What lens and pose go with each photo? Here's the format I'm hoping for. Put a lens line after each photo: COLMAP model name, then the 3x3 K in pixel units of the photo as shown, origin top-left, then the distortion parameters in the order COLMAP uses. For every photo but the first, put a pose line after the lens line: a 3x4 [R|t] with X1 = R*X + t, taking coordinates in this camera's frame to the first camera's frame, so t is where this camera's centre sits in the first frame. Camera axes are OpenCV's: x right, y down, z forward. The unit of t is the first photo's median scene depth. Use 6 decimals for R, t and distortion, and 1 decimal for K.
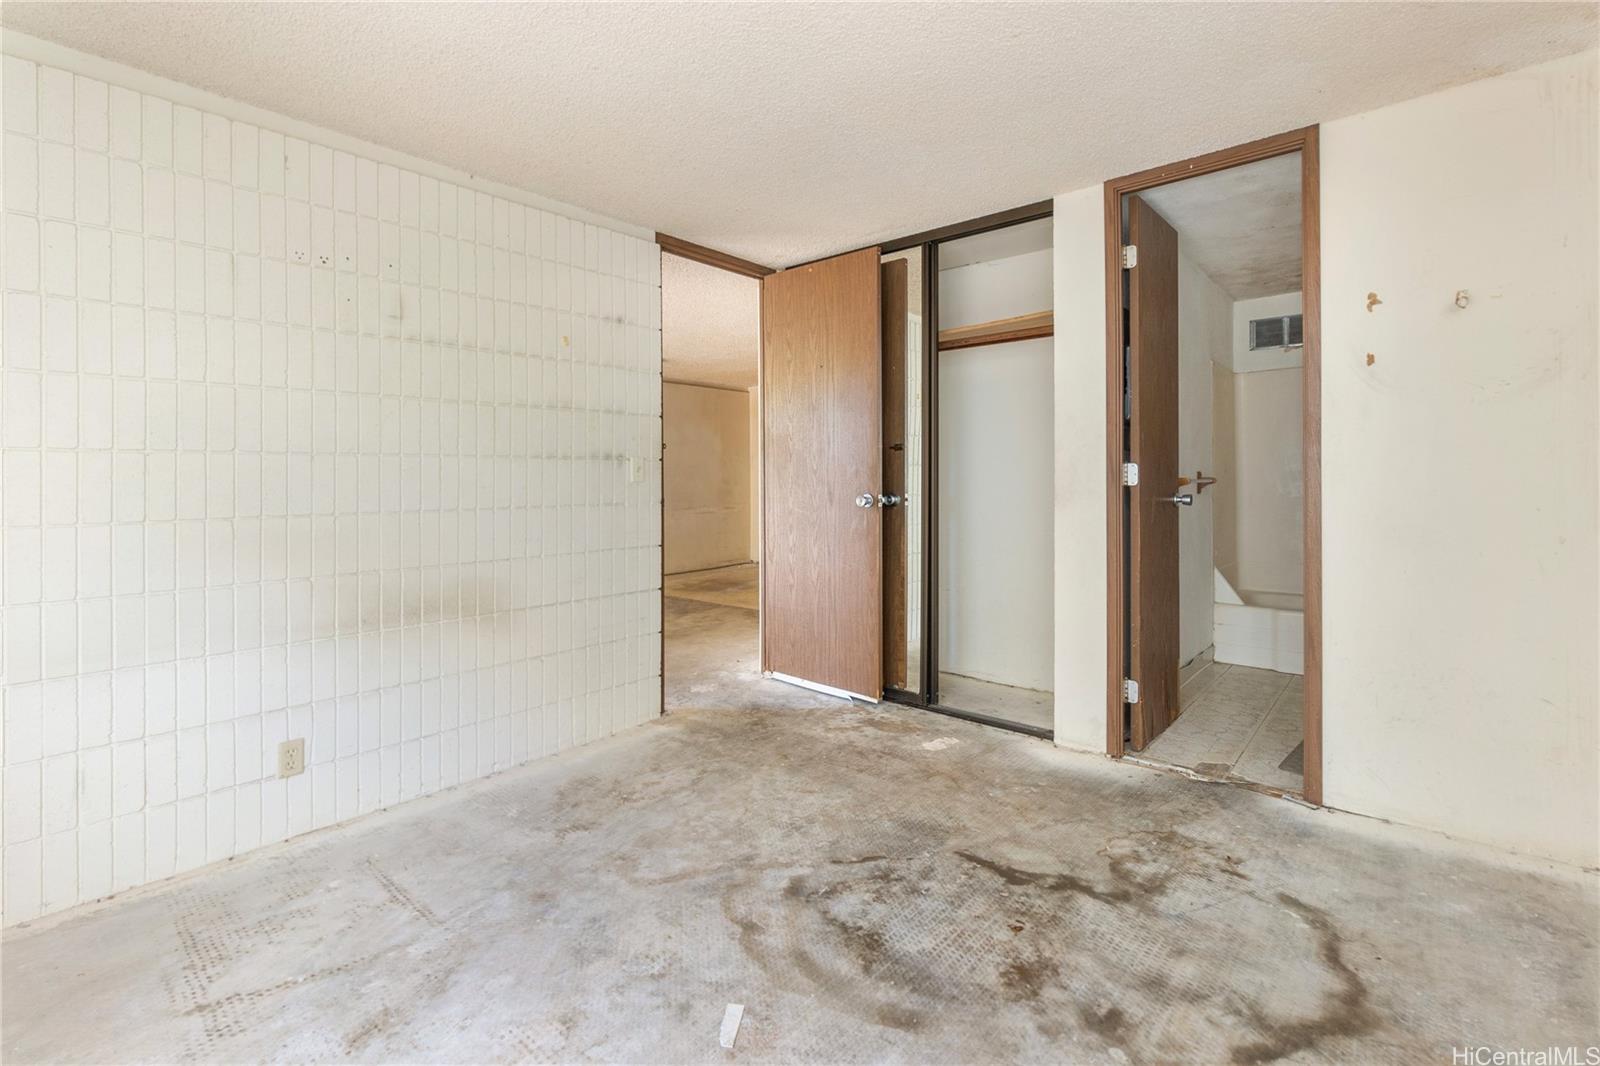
lens RADIAL K [[699.2, 0, 804.8], [0, 699.2, 470.7], [0, 0, 1]] dist [-0.001568, 0.000068]
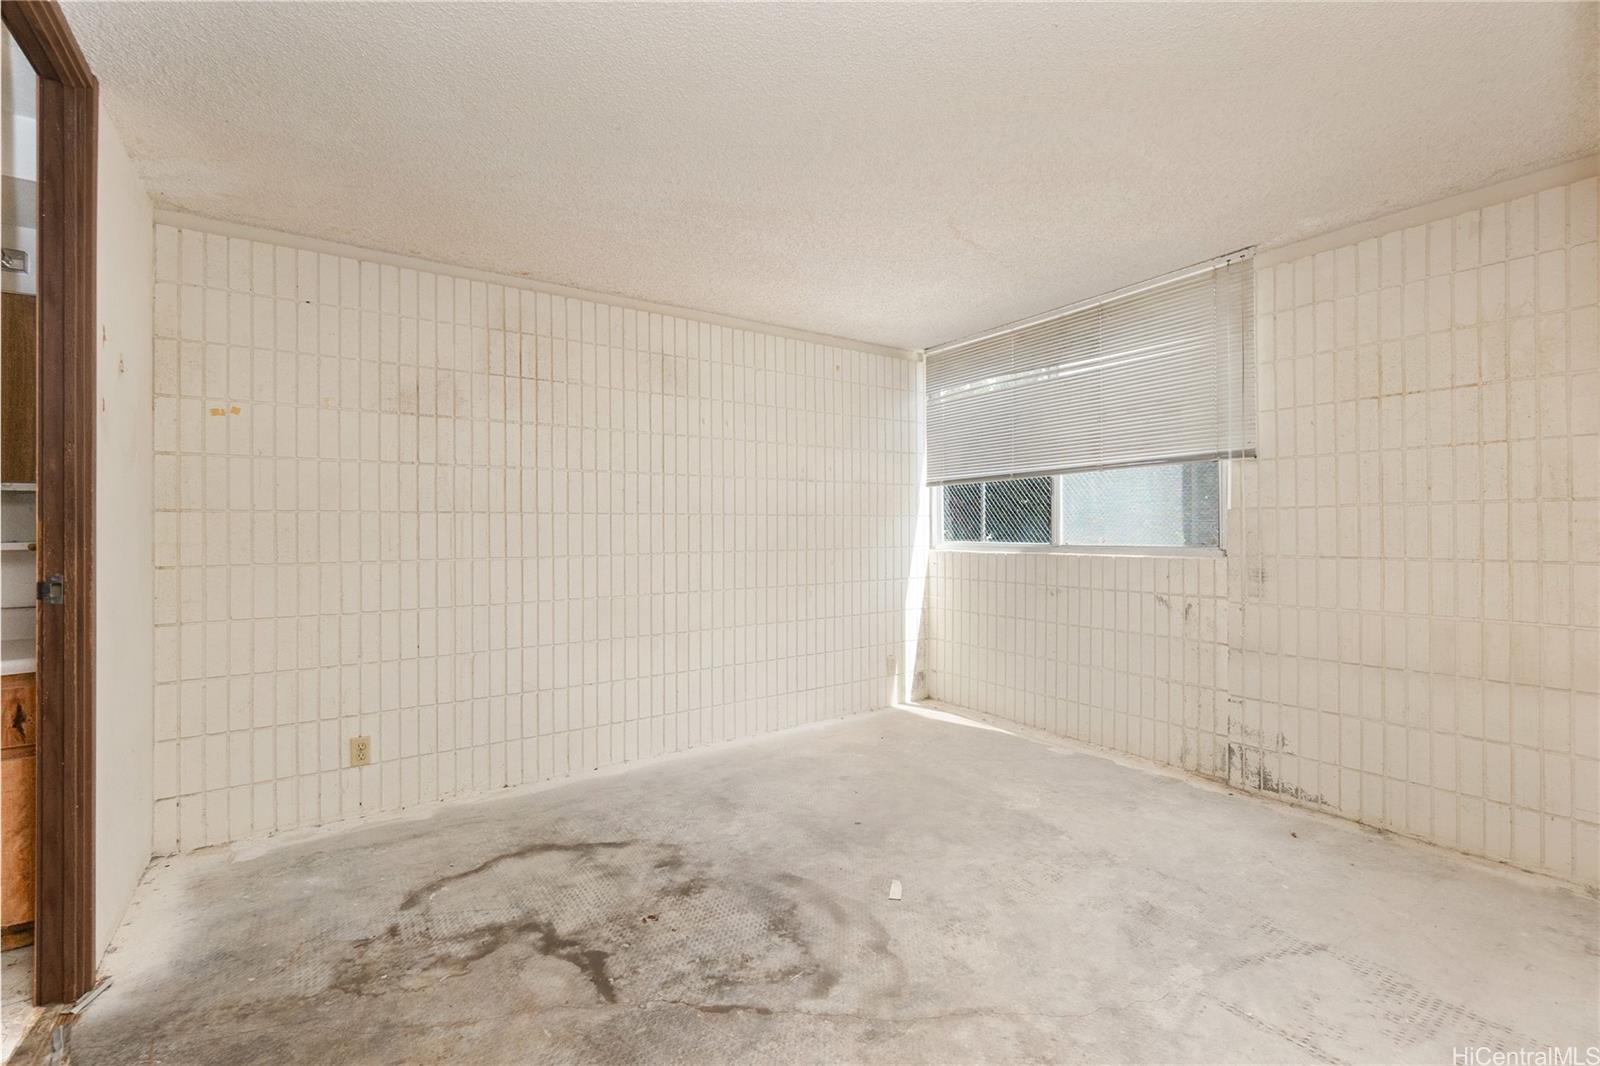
lens RADIAL K [[699.2, 0, 805.6], [0, 699.2, 533.9], [0, 0, 1]] dist [-0.001568, 0.000068]
pose [[-0.969551, 0.009525, 0.244702, -0.214751], [0.008486, 0.999950, -0.005300, 0.016926], [-0.244740, -0.003062, -0.969584, 1.871342]]
